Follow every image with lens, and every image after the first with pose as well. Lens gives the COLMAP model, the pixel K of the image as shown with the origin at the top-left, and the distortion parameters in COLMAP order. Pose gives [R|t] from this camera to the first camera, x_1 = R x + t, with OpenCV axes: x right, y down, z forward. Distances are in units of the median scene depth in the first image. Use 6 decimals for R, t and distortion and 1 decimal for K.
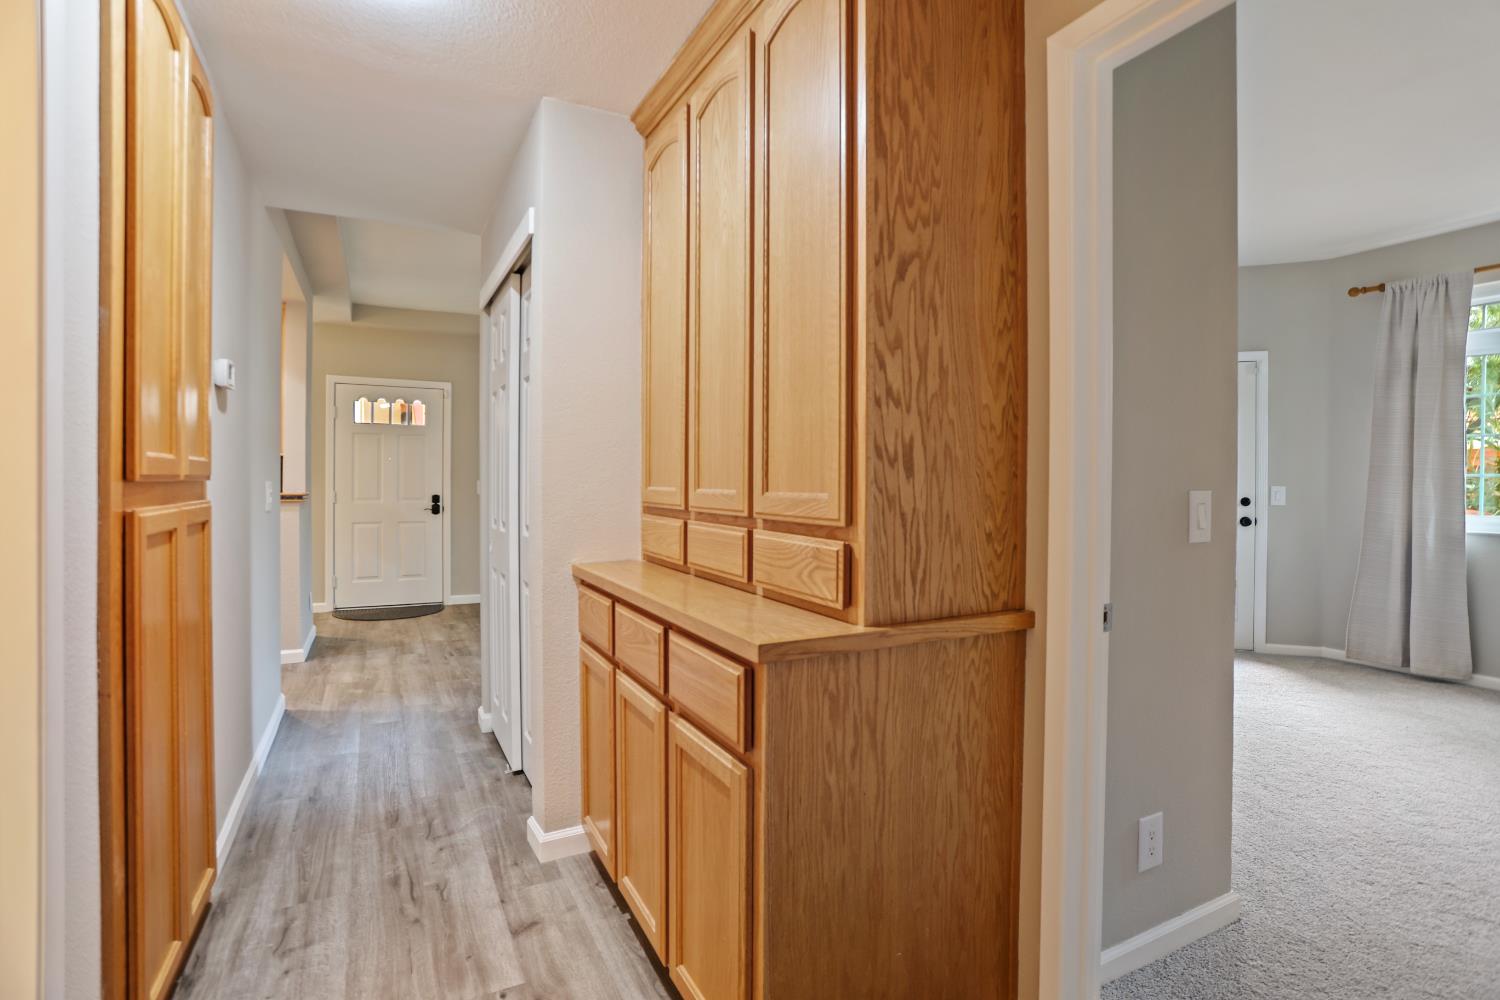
lens RADIAL K [[733.9, 0, 750.0], [0, 733.9, 500.0], [0, 0, 1]] dist [-0.013637, 0.000351]
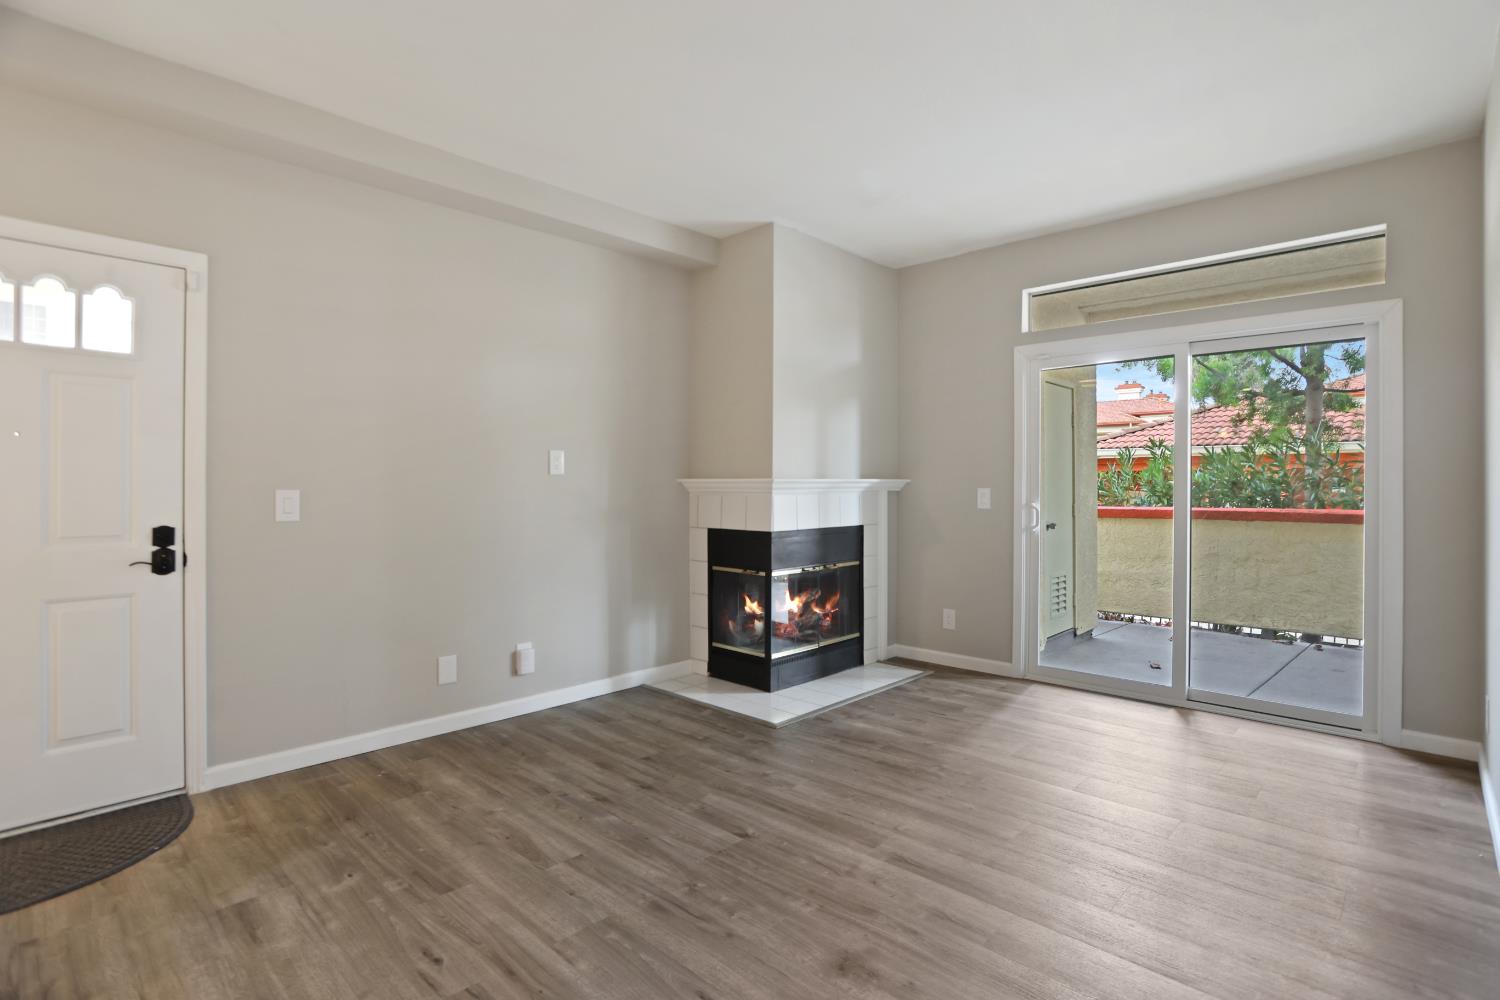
lens RADIAL K [[735.7, 0, 767.3], [0, 735.7, 493.9], [0, 0, 1]] dist [-0.061520, 0.025646]
pose [[0.942609, -0.005935, 0.333845, -0.247485], [0.011435, 0.999829, -0.014512, -0.015505], [-0.333702, 0.017496, 0.942516, 0.520027]]
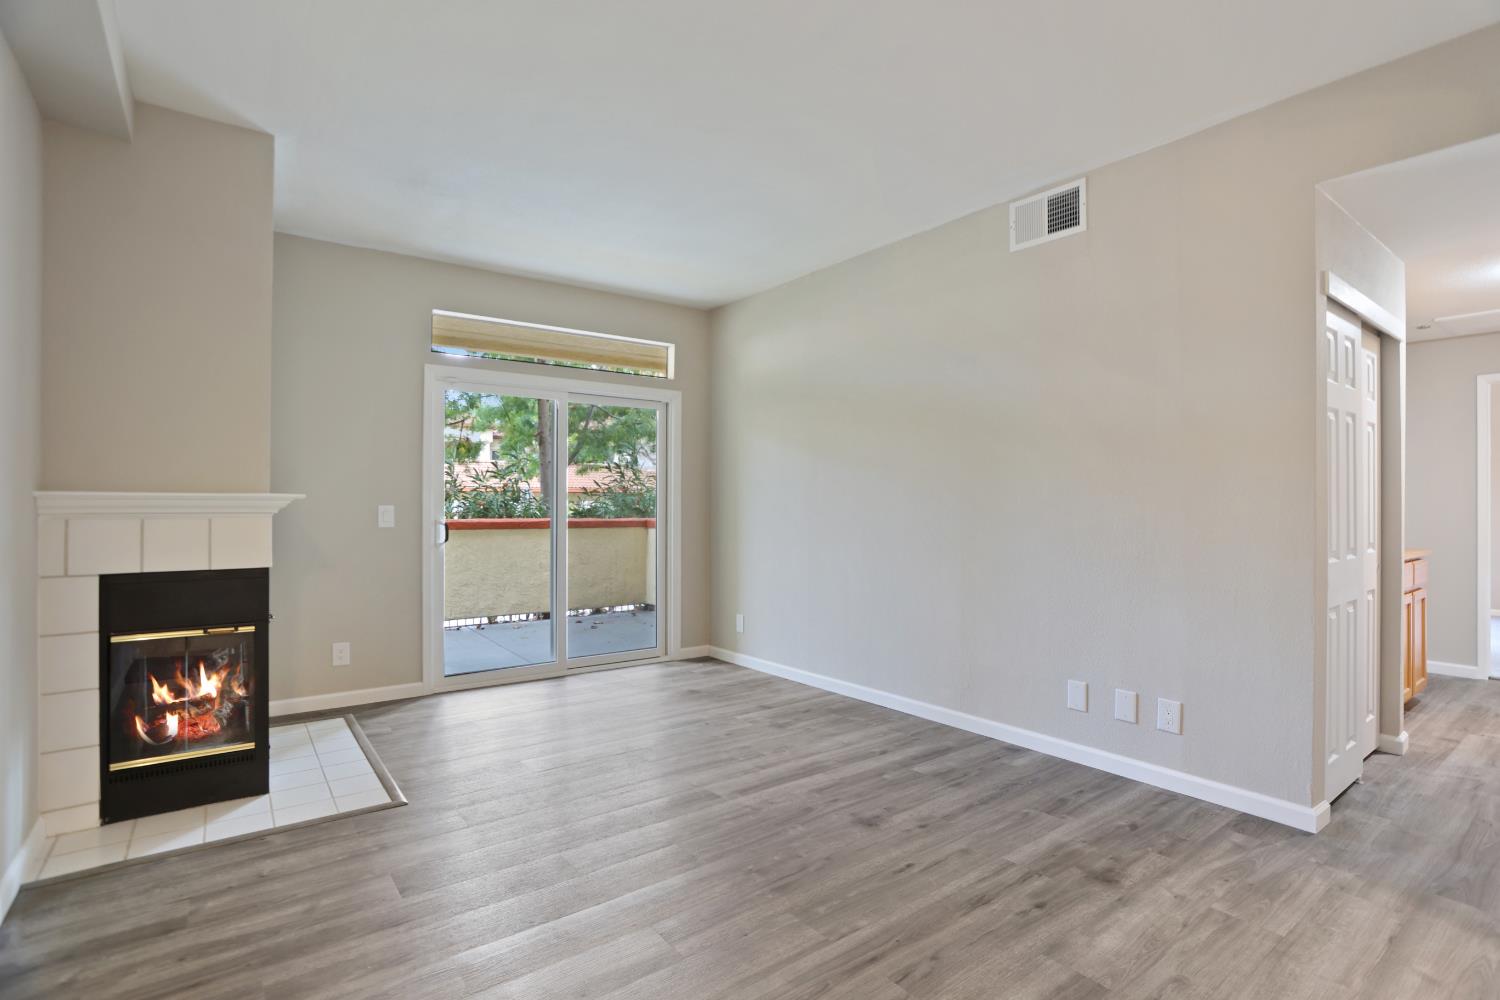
lens RADIAL K [[735.7, 0, 767.3], [0, 735.7, 493.9], [0, 0, 1]] dist [-0.061520, 0.025646]
pose [[-0.186539, 0.005373, 0.982433, -0.516677], [0.023260, 0.999729, -0.001051, -0.029077], [-0.982172, 0.022656, -0.186614, 0.884734]]
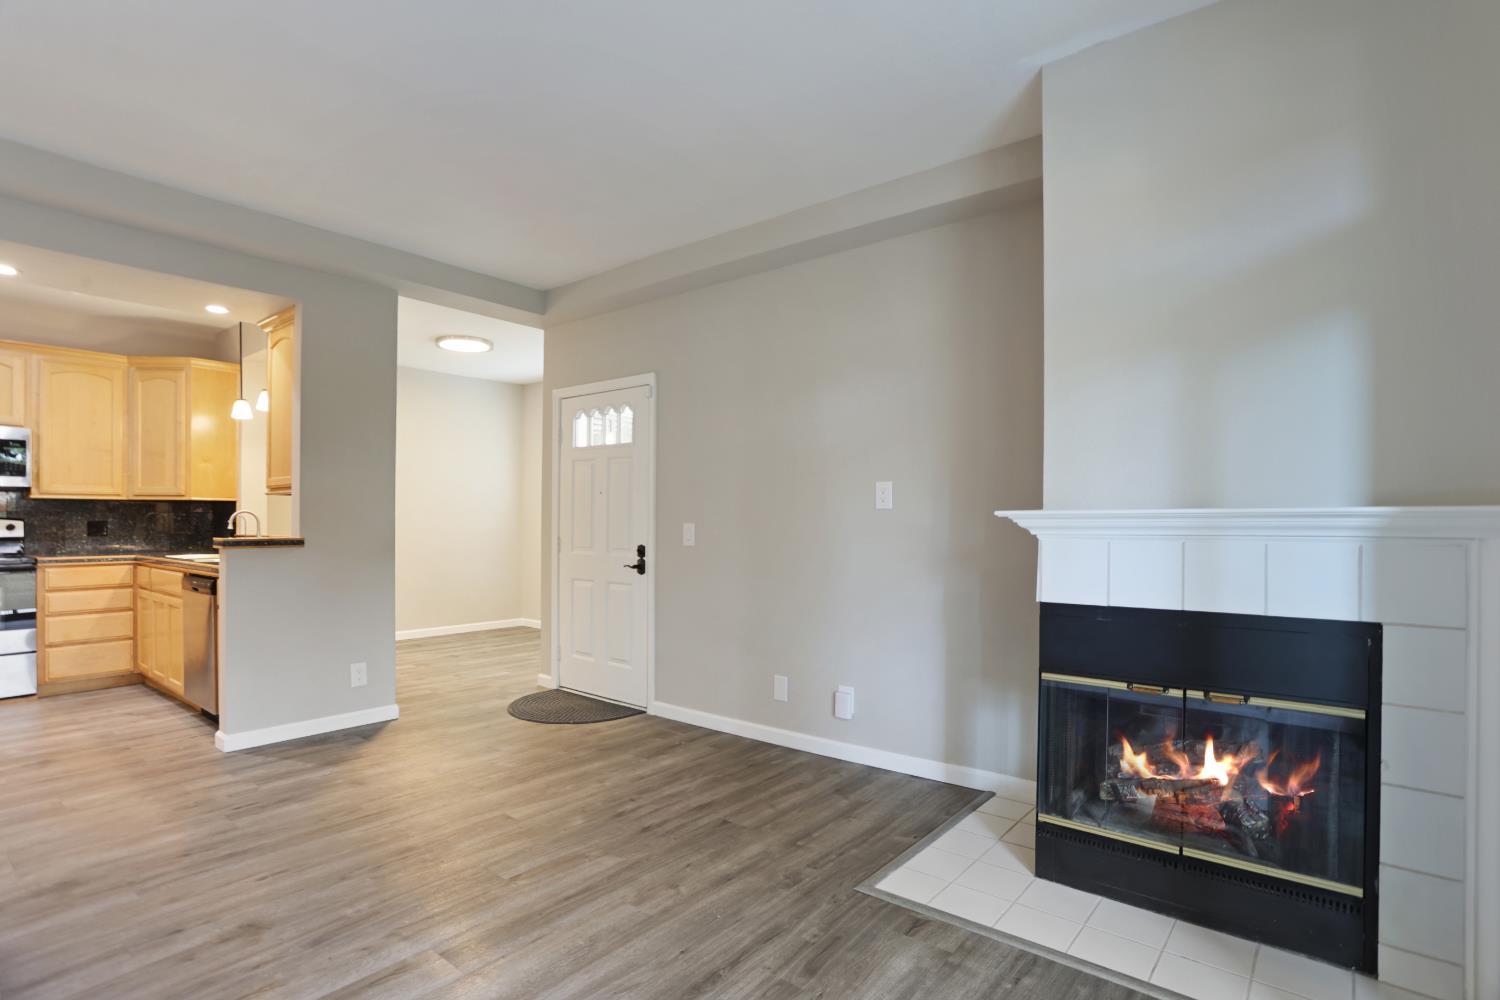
lens RADIAL K [[745.2, 0, 758.1], [0, 745.2, 530.9], [0, 0, 1]] dist [-0.061558, 0.027405]
pose [[0.400271, 0.011415, -0.916326, 0.232348], [-0.029446, 0.999566, -0.000410, -0.022725], [0.915924, 0.027146, 0.400433, 0.830526]]
